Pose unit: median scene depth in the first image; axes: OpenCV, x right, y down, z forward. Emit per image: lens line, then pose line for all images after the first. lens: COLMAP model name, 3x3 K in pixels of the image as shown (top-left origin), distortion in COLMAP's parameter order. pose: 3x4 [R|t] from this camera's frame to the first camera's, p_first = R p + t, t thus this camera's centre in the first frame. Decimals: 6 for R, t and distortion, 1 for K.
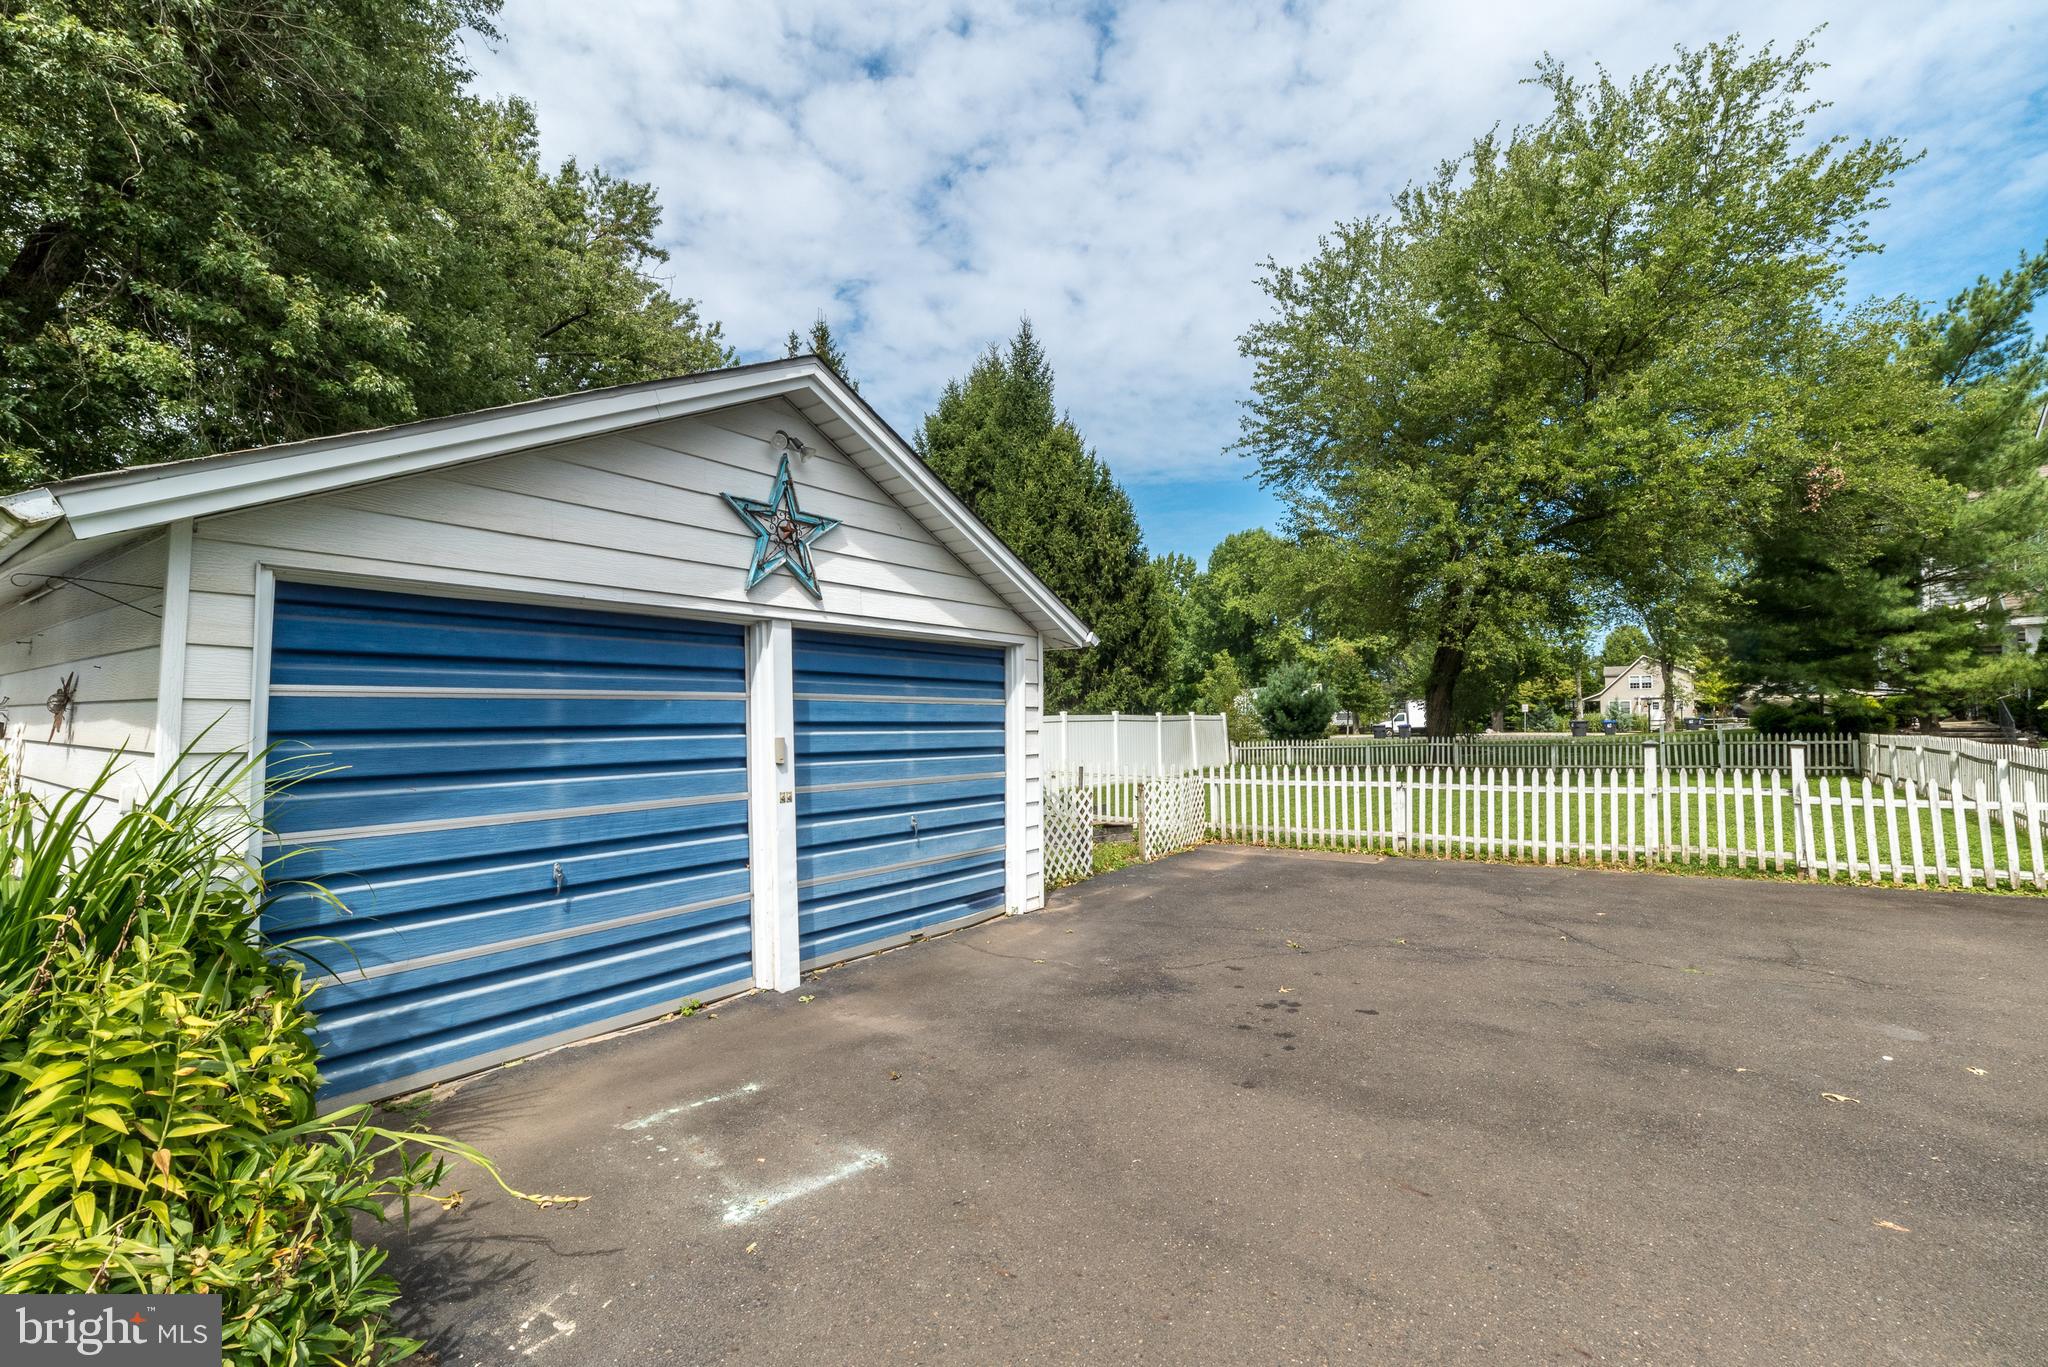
lens RADIAL K [[885.9, 0, 1020.1], [0, 885.9, 695.1], [0, 0, 1]] dist [-0.008551, 0.001632]
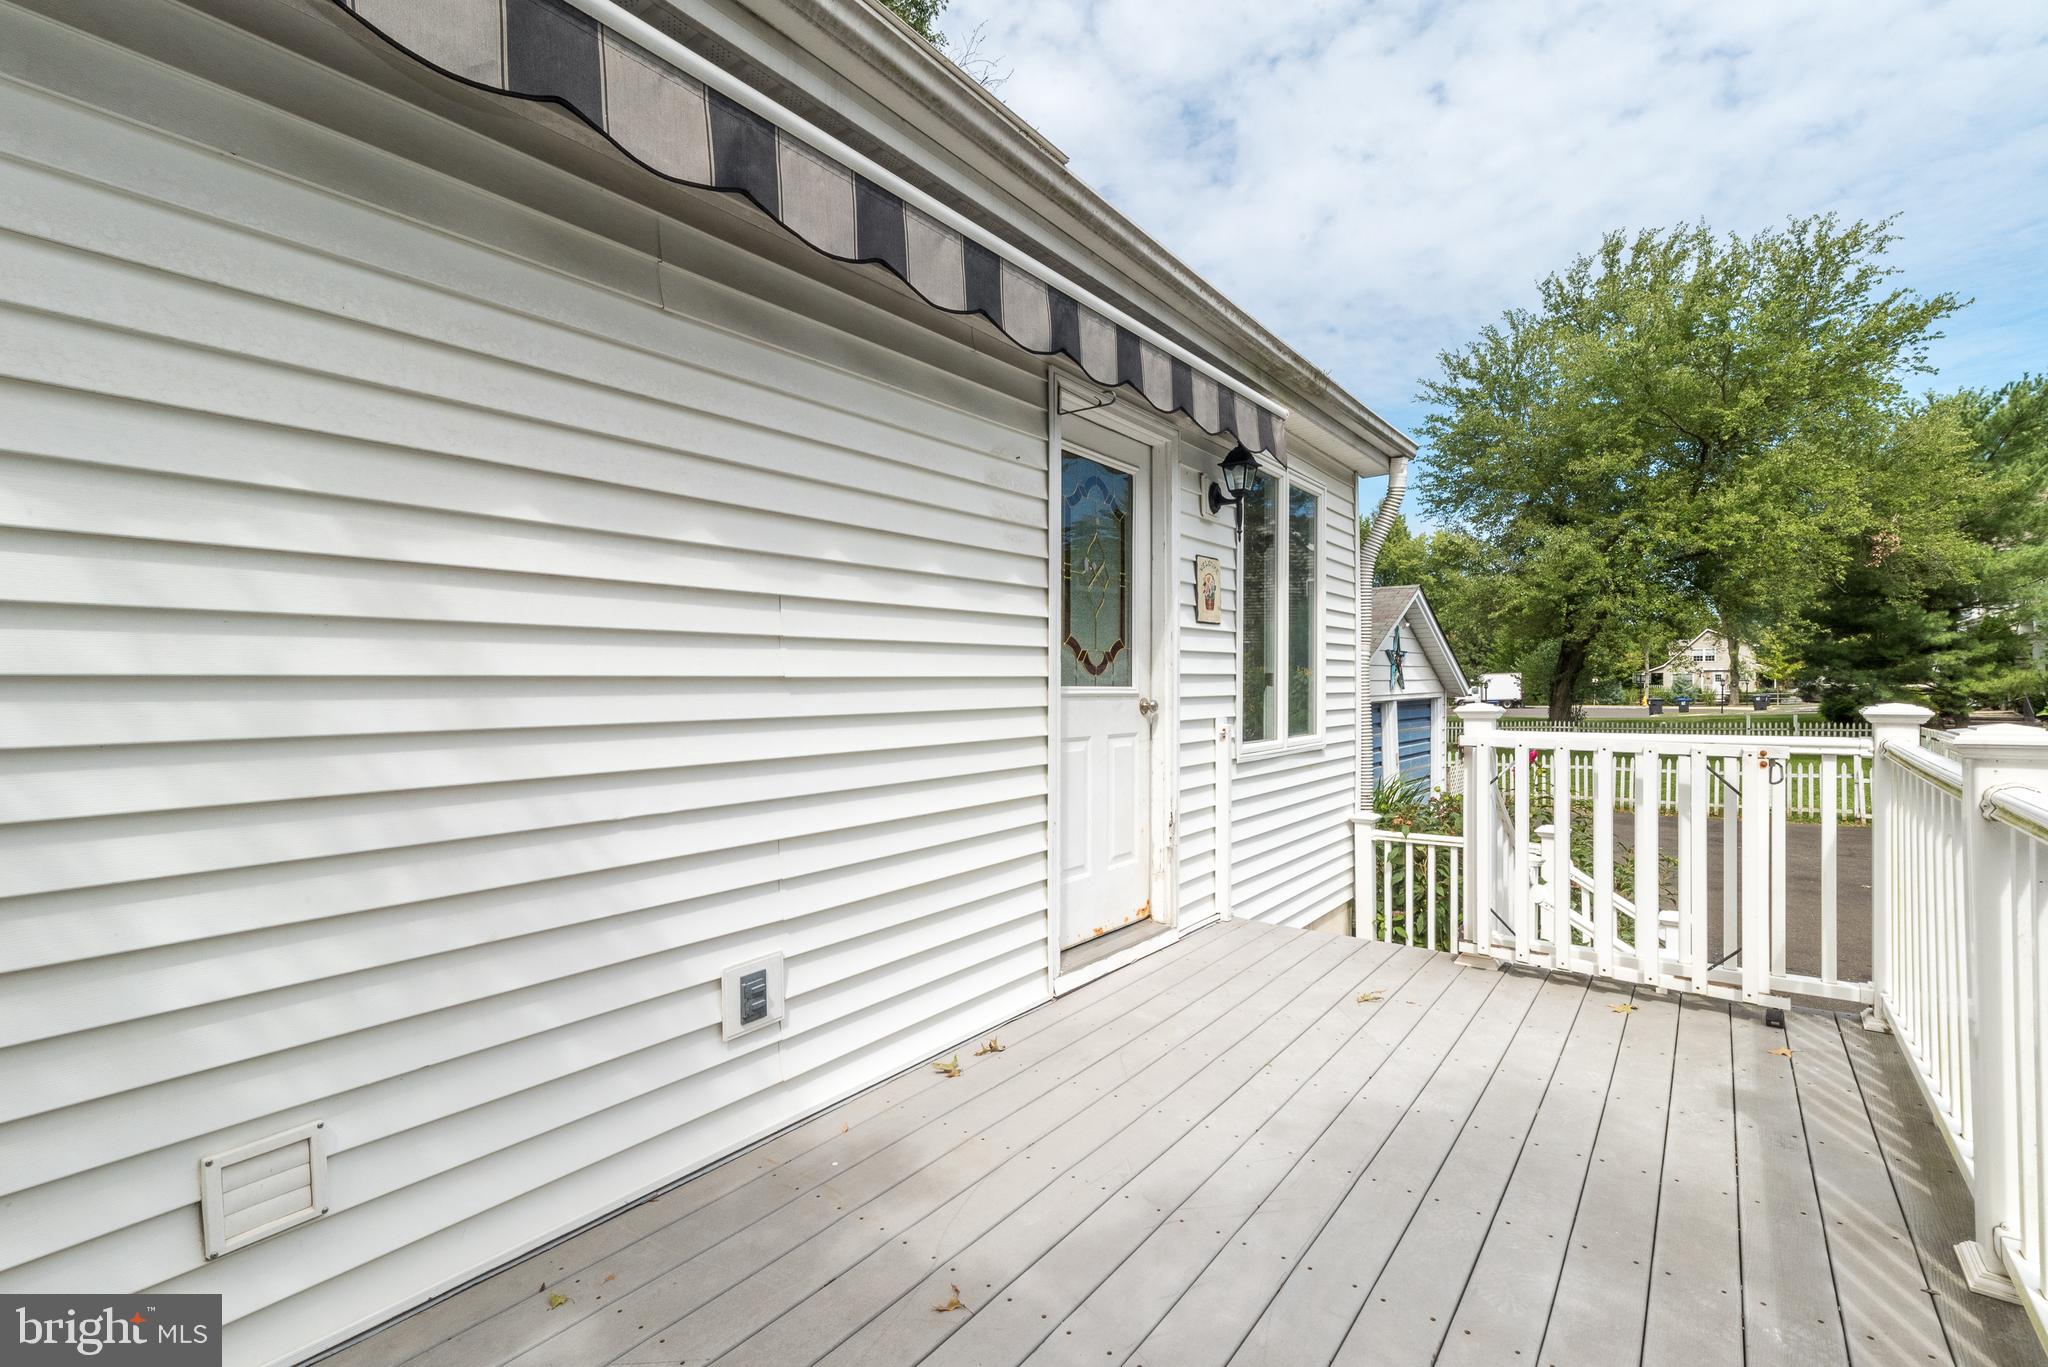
lens RADIAL K [[885.9, 0, 1027.8], [0, 885.9, 689.5], [0, 0, 1]] dist [-0.008551, 0.001632]
pose [[0.999439, 0.008066, -0.032495, -0.248747], [-0.006729, 0.999134, 0.041060, -0.044222], [0.032798, -0.040818, 0.998628, -0.279406]]
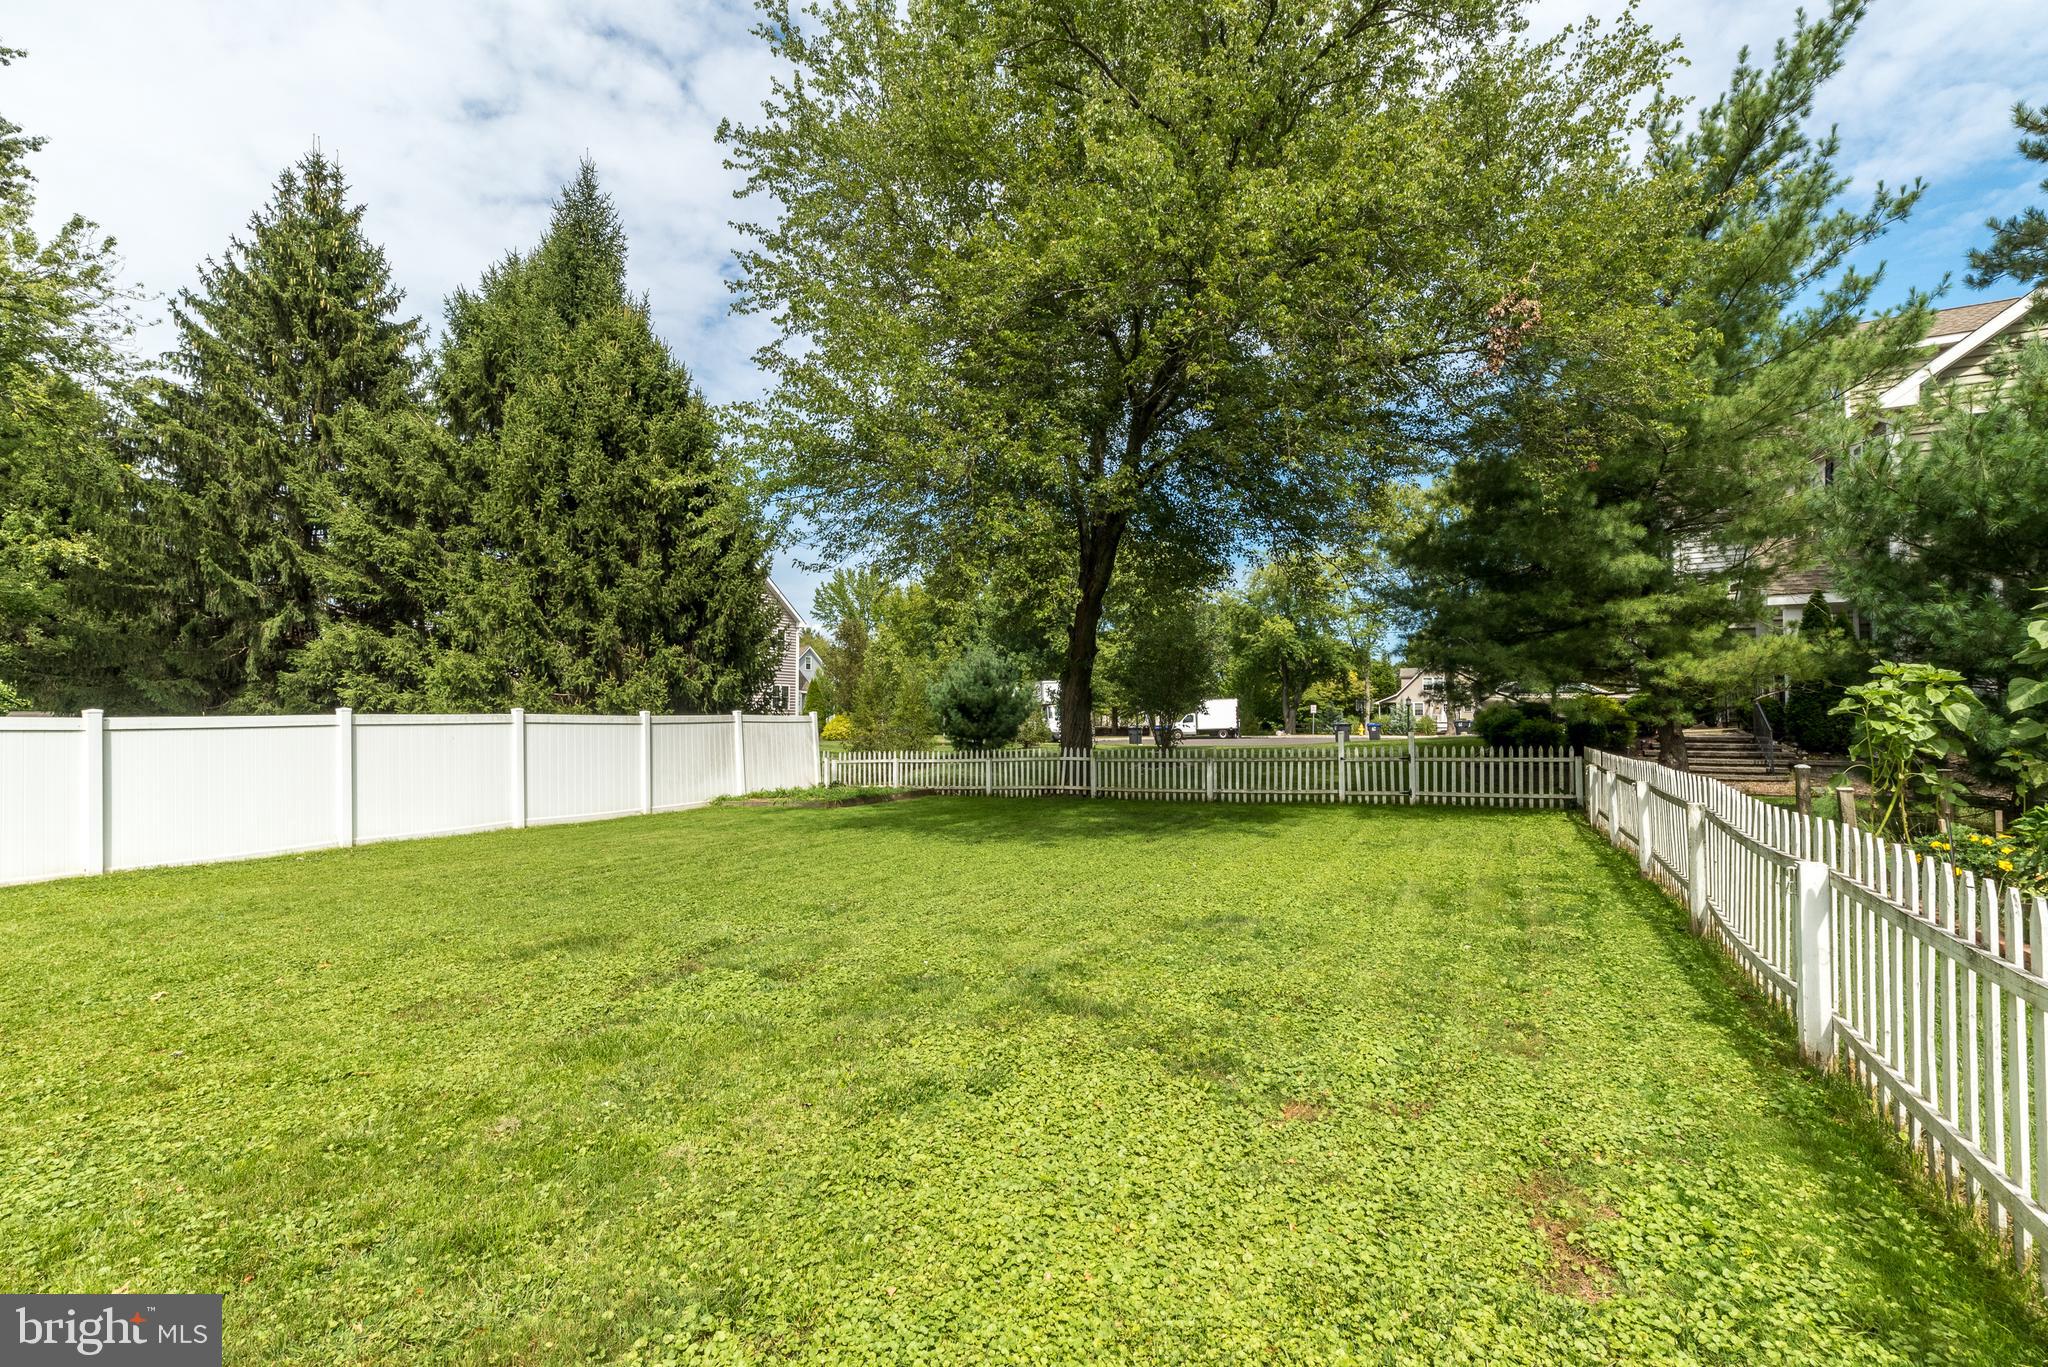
lens RADIAL K [[885.9, 0, 1054.6], [0, 885.9, 712.0], [0, 0, 1]] dist [-0.008551, 0.001632]
pose [[0.988252, 0.004427, 0.152770, 0.364615], [-0.007623, 0.999764, 0.020338, 0.004329], [-0.152644, -0.021264, 0.988052, 0.316717]]
